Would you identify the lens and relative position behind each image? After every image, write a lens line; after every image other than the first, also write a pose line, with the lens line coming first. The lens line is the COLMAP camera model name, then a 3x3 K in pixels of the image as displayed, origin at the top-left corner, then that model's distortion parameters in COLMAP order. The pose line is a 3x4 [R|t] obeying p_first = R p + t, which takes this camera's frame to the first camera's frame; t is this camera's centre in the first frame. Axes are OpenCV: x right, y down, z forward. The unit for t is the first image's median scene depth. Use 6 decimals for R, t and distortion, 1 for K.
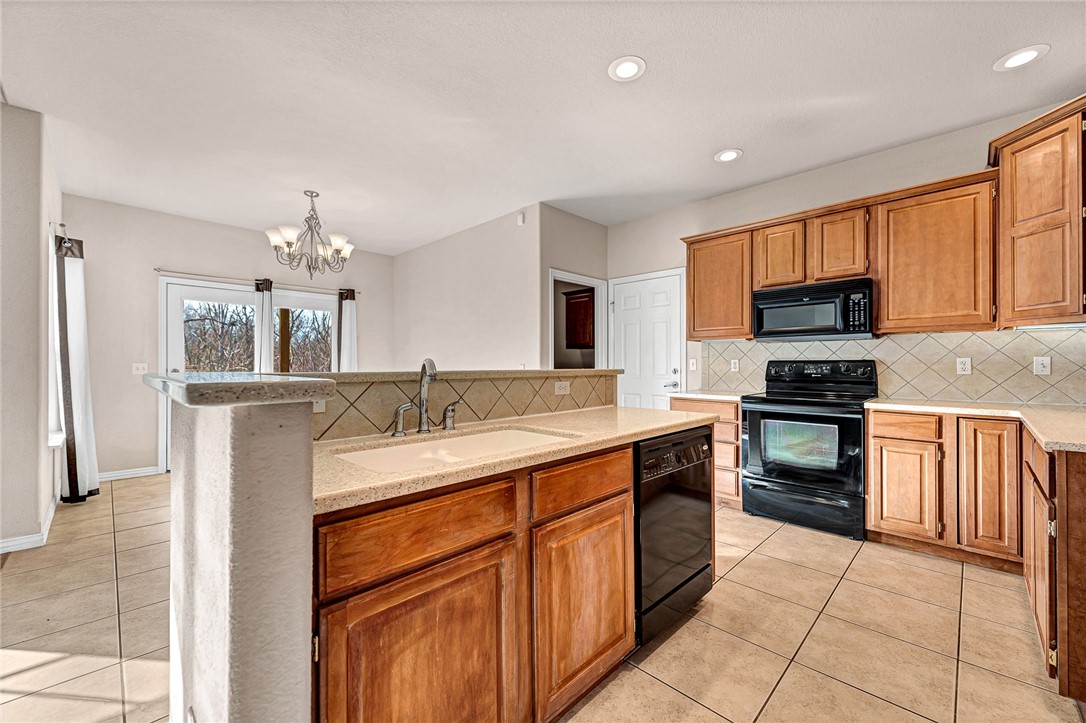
lens RADIAL K [[434.3, 0, 543.0], [0, 434.3, 361.5], [0, 0, 1]] dist [0.006465, -0.000271]
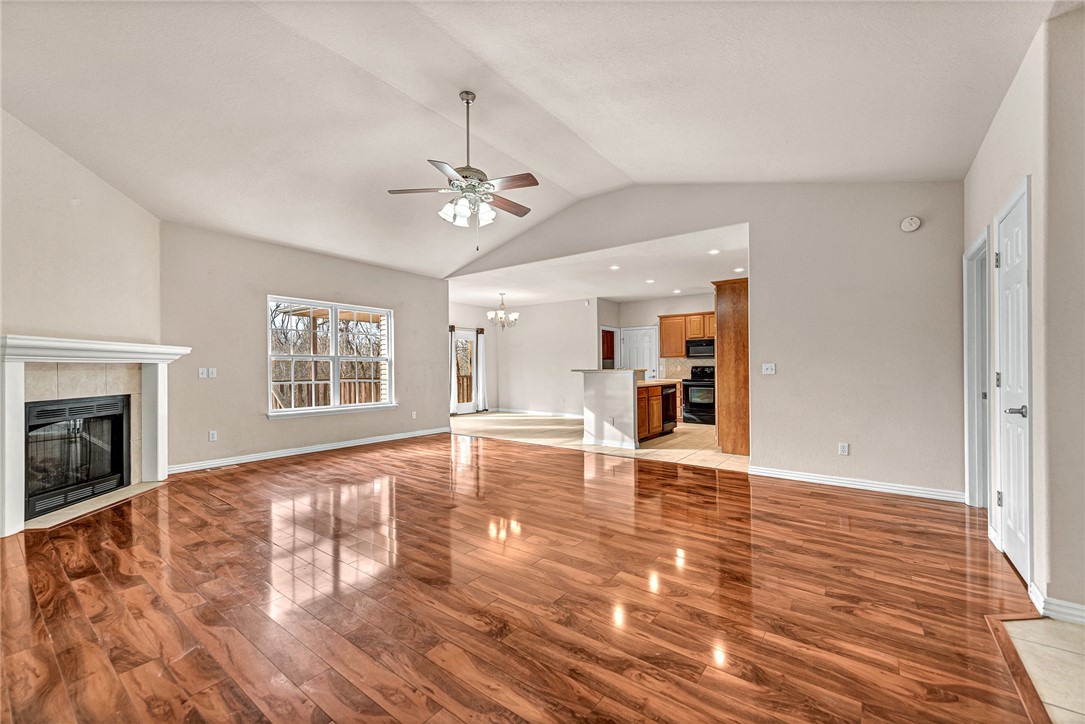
lens RADIAL K [[435.0, 0, 536.7], [0, 435.0, 356.2], [0, 0, 1]] dist [0.007537, -0.000088]
pose [[0.992403, 0.001567, 0.123020, -0.714949], [0.001190, 0.999750, -0.022335, -0.005101], [-0.123024, 0.022312, 0.992153, -1.454200]]
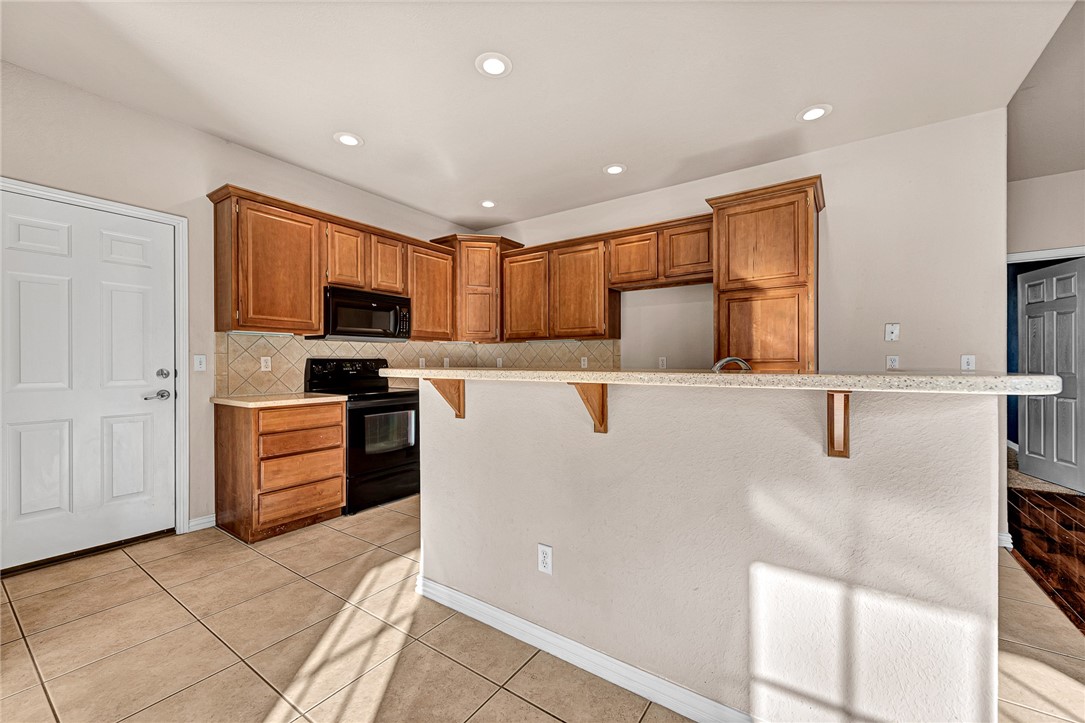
lens RADIAL K [[430.6, 0, 542.5], [0, 430.6, 361.5], [0, 0, 1]] dist [0.013400, -0.000002]
pose [[-0.174799, 0.001687, 0.984603, -0.518650], [-0.002184, 0.999995, -0.002101, 0.005398], [-0.984602, -0.002517, -0.174794, 0.684963]]
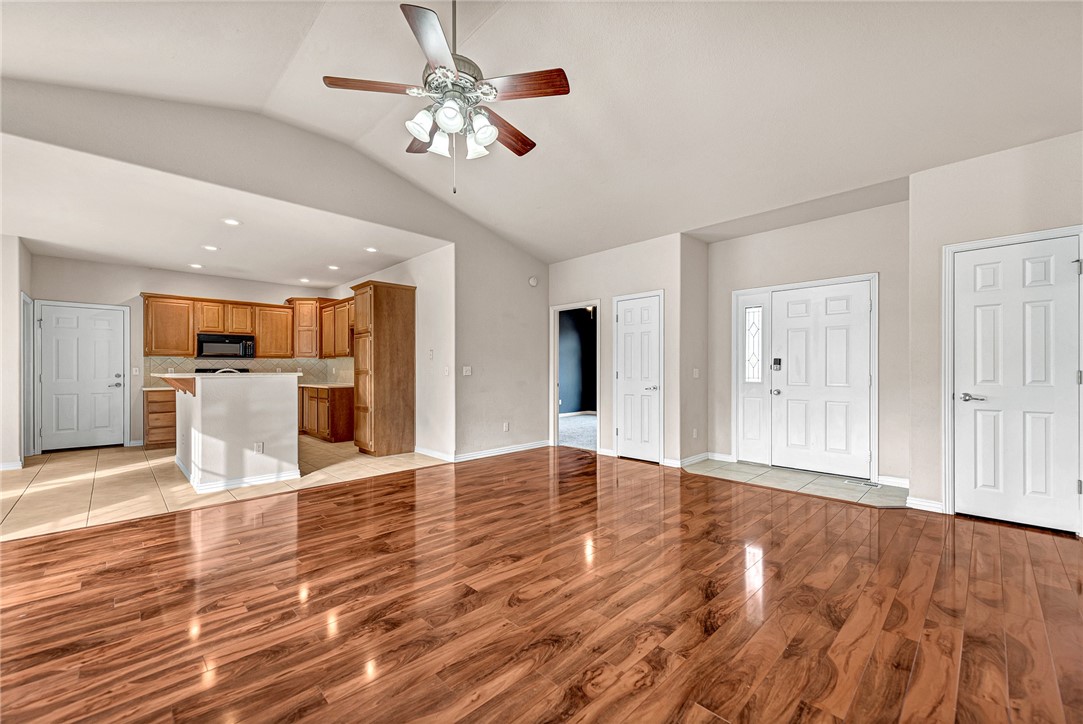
lens RADIAL K [[437.6, 0, 541.5], [0, 437.6, 362.0], [0, 0, 1]] dist [0.008334, -0.000817]
pose [[0.018015, 0.017244, 0.999689, -1.417999], [-0.002107, 0.999850, -0.017209, -0.001984], [-0.999835, -0.001797, 0.018049, -0.561165]]
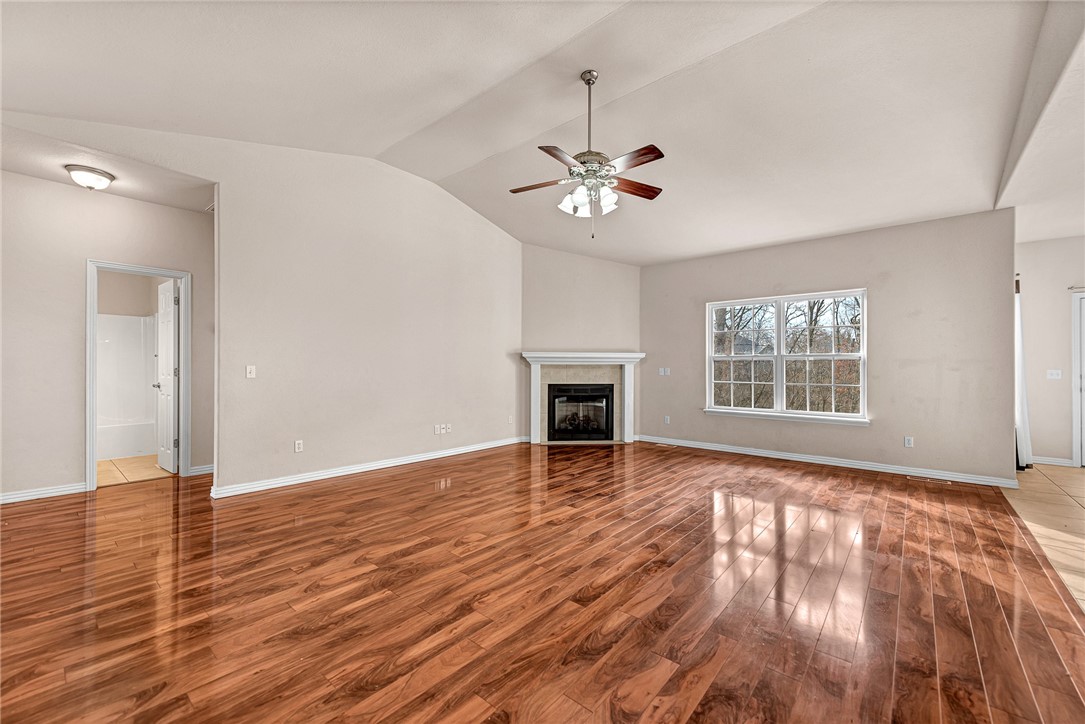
lens RADIAL K [[433.9, 0, 542.5], [0, 433.9, 362.0], [0, 0, 1]] dist [0.006465, -0.000271]
pose [[0.072781, -0.011505, -0.997282, 0.201368], [-0.000725, 0.999933, -0.011589, -0.002385], [0.997348, 0.001566, 0.072768, -0.587184]]
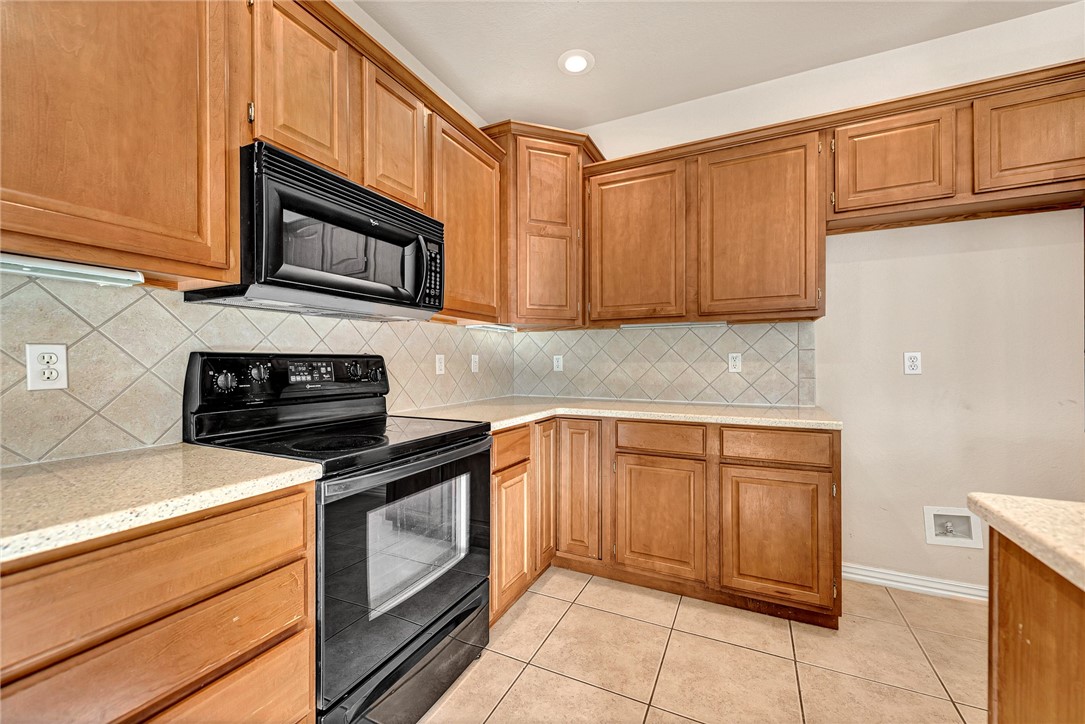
lens RADIAL K [[433.9, 0, 542.5], [0, 433.9, 362.0], [0, 0, 1]] dist [0.006465, -0.000271]
pose [[-0.321272, 0.004079, 0.946978, 0.095148], [0.000232, 0.999991, -0.004228, 0.007565], [-0.946987, -0.001138, -0.321270, 0.876340]]
